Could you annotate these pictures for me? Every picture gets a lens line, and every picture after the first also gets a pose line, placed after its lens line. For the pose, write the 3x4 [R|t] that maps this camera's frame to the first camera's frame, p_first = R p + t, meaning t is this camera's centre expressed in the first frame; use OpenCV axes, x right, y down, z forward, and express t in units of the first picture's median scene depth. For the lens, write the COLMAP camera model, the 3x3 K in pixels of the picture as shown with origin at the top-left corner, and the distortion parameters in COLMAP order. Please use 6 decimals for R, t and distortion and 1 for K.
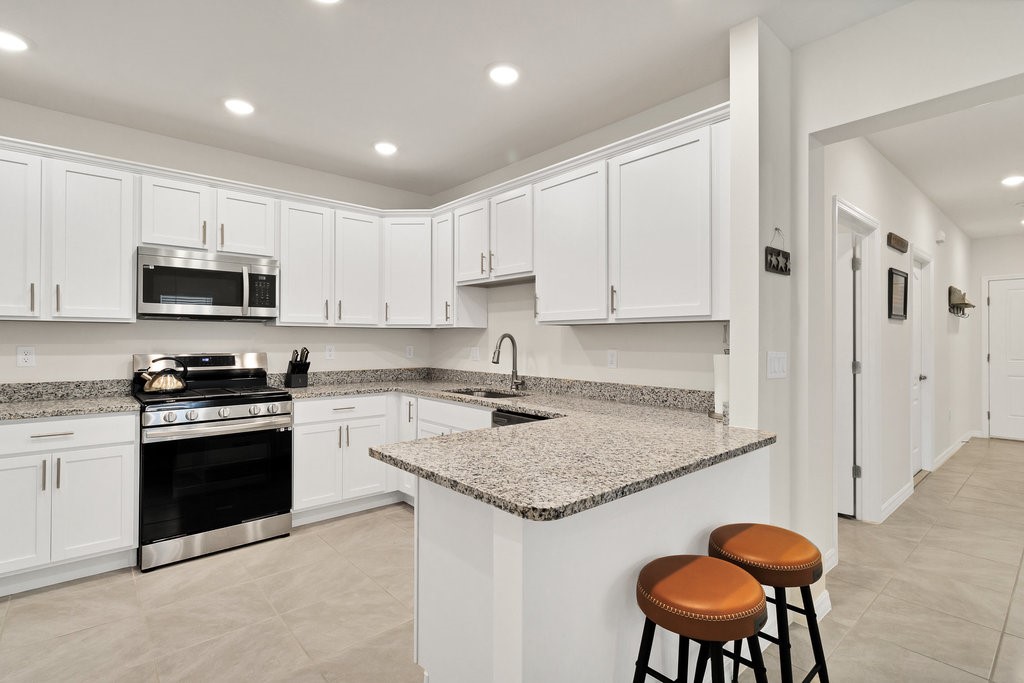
lens RADIAL K [[491.1, 0, 520.9], [0, 491.1, 339.6], [0, 0, 1]] dist [0.004311, 0.000293]
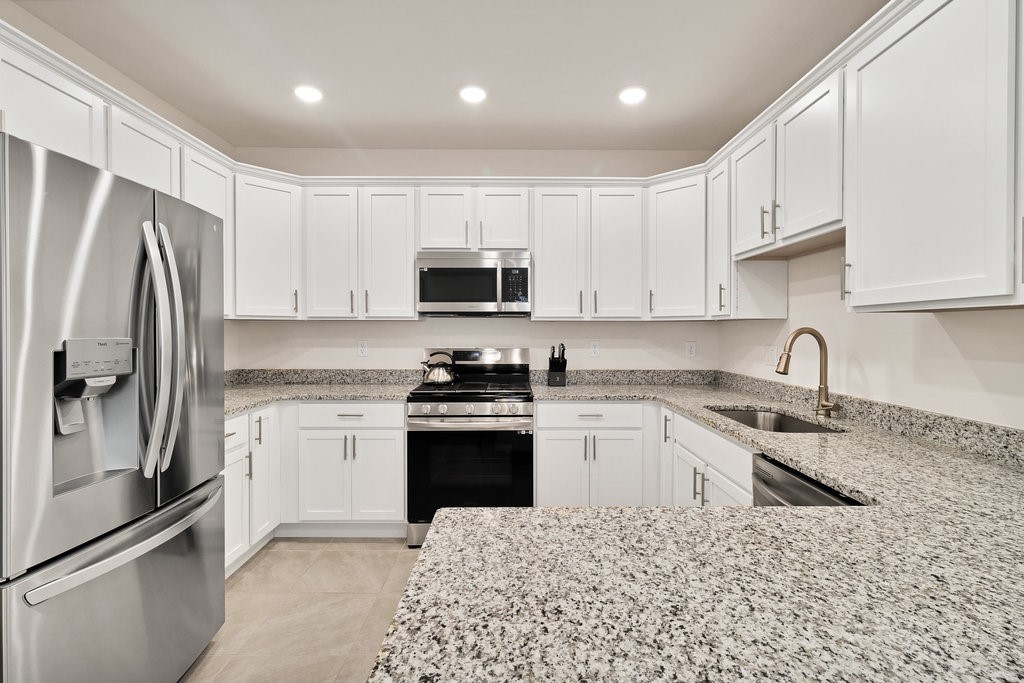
lens RADIAL K [[478.6, 0, 516.0], [0, 478.6, 336.4], [0, 0, 1]] dist [0.001951, 0.000555]
pose [[0.759820, 0.005317, -0.650112, 0.089454], [0.002244, 0.999939, 0.010800, -0.008343], [0.650130, -0.009665, 0.759762, 0.288984]]
